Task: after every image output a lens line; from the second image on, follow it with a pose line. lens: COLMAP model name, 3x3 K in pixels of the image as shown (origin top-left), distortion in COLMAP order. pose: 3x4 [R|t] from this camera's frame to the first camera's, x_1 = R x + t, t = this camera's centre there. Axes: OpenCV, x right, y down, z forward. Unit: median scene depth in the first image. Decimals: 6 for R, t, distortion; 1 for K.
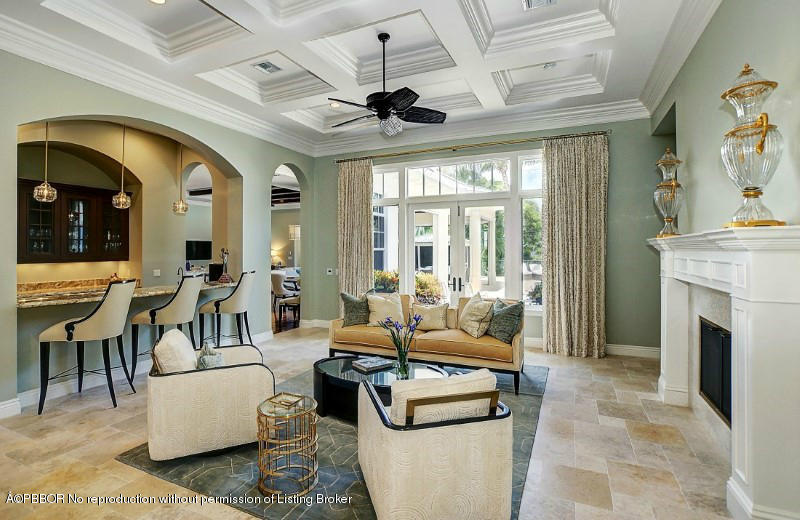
lens RADIAL K [[387.9, 0, 393.2], [0, 387.9, 250.0], [0, 0, 1]] dist [-0.069128, 0.029340]
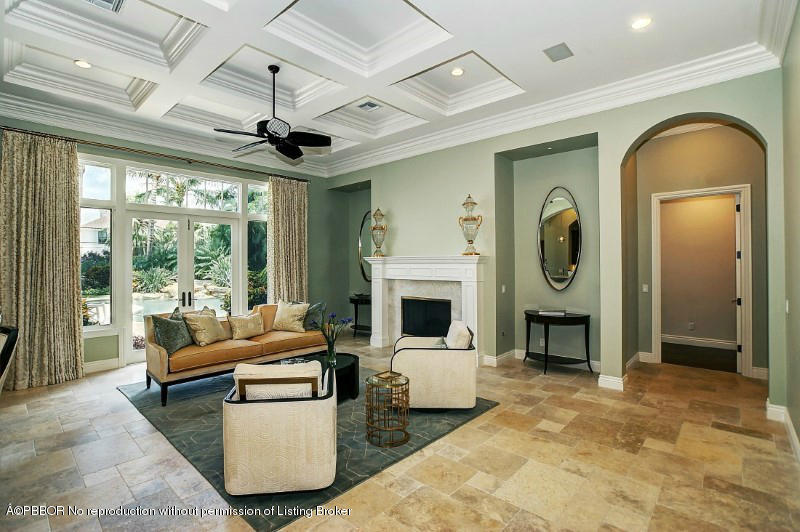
lens RADIAL K [[382.3, 0, 388.9], [0, 382.3, 261.9], [0, 0, 1]] dist [-0.080897, 0.040705]
pose [[0.314460, 0.003707, 0.949264, -0.932232], [0.002081, 0.999987, -0.004594, 0.000526], [-0.949269, 0.003420, 0.314448, 0.349780]]
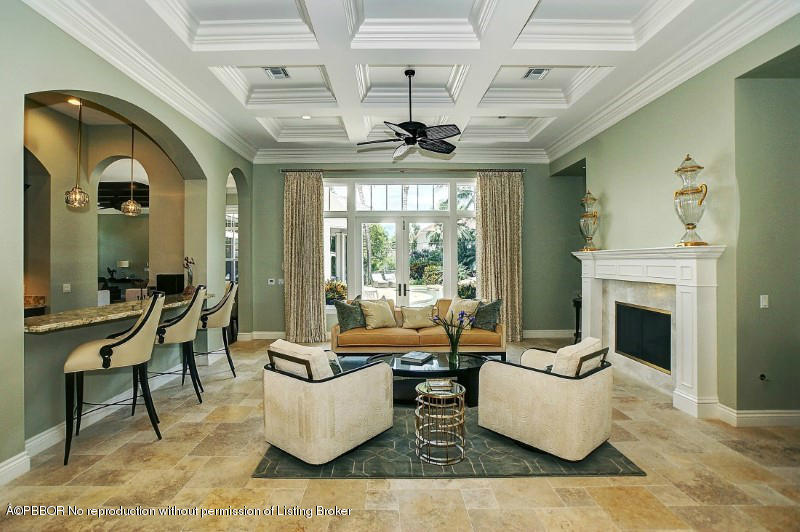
lens RADIAL K [[382.3, 0, 388.9], [0, 382.3, 261.9], [0, 0, 1]] dist [-0.080897, 0.040705]
pose [[0.906865, -0.001136, 0.421420, -0.556487], [-0.000236, 0.999995, 0.003203, 0.005546], [-0.421422, -0.003004, 0.906860, 0.001162]]
